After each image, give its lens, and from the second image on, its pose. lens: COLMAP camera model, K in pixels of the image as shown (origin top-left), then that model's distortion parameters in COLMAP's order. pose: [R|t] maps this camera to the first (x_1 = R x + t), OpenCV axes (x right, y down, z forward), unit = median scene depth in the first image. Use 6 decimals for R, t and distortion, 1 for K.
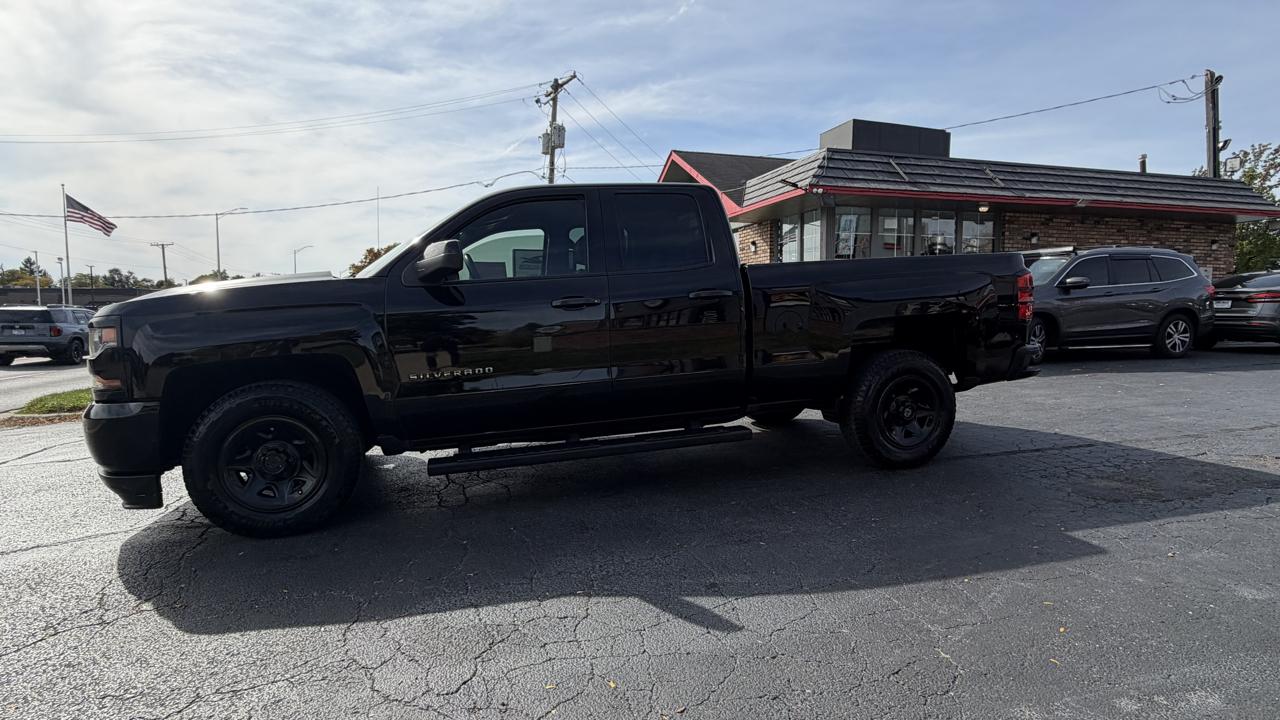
lens RADIAL K [[662.4, 0, 636.4], [0, 662.4, 385.6], [0, 0, 1]] dist [0.000178, -0.000679]
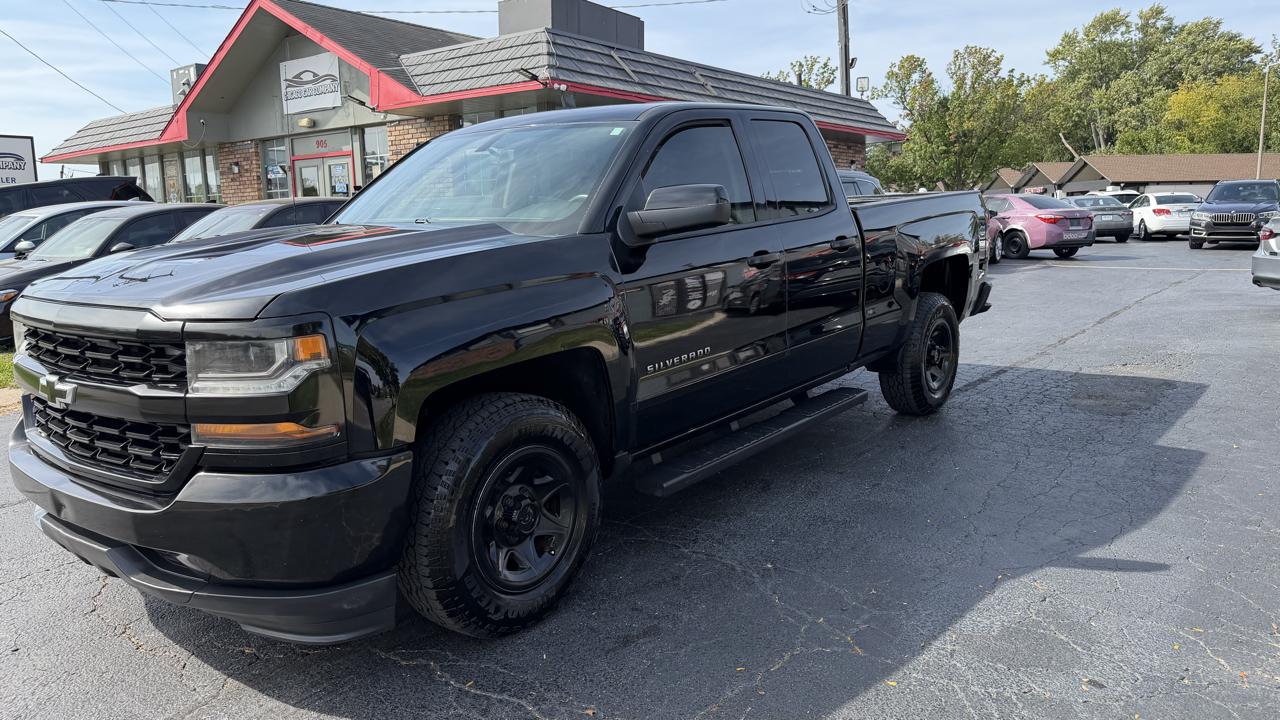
lens RADIAL K [[900.2, 0, 642.5], [0, 900.2, 386.5], [0, 0, 1]] dist [0.099024, -0.139844]
pose [[0.814458, -0.111995, 0.569311, -0.212418], [0.078256, 0.993432, 0.083474, -0.018000], [-0.574921, -0.023434, 0.817873, 0.042991]]
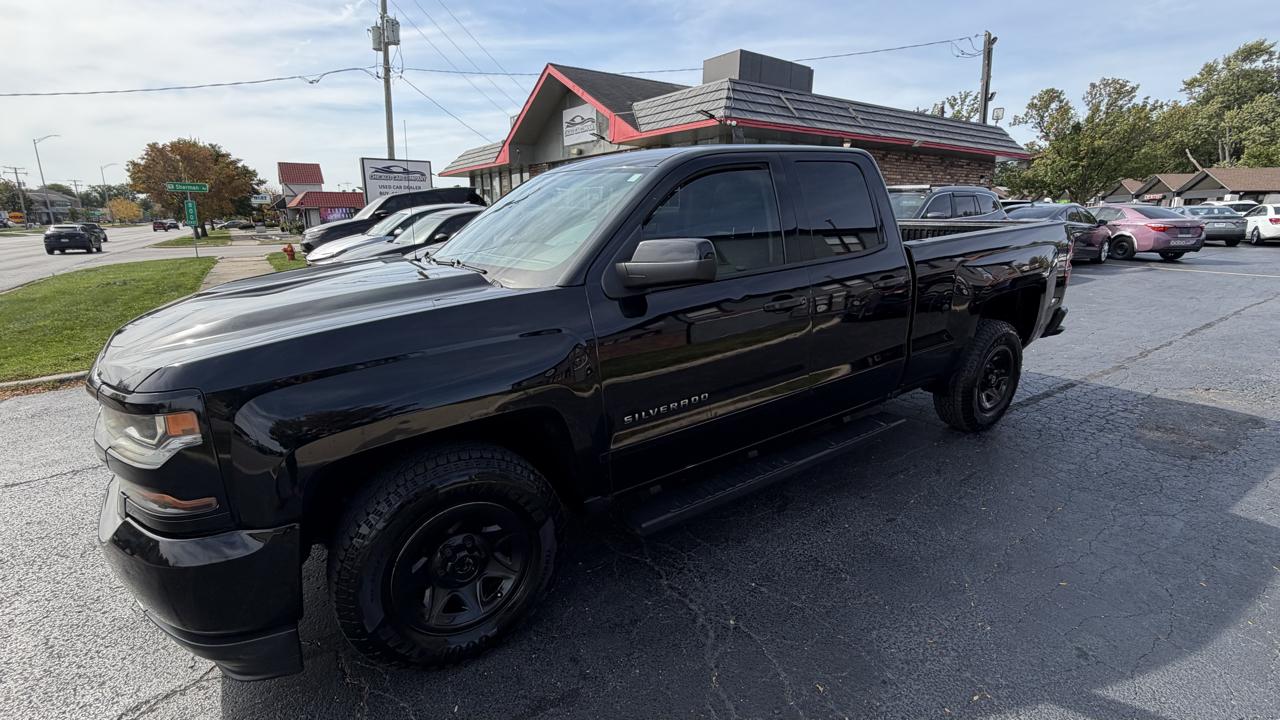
lens RADIAL K [[582.4, 0, 642.5], [0, 582.4, 373.9], [0, 0, 1]] dist [0.000722, 0.001107]
pose [[0.950225, -0.075932, 0.302169, -0.119973], [0.027853, 0.986667, 0.160349, -0.039282], [-0.310316, -0.143951, 0.939671, 0.088230]]
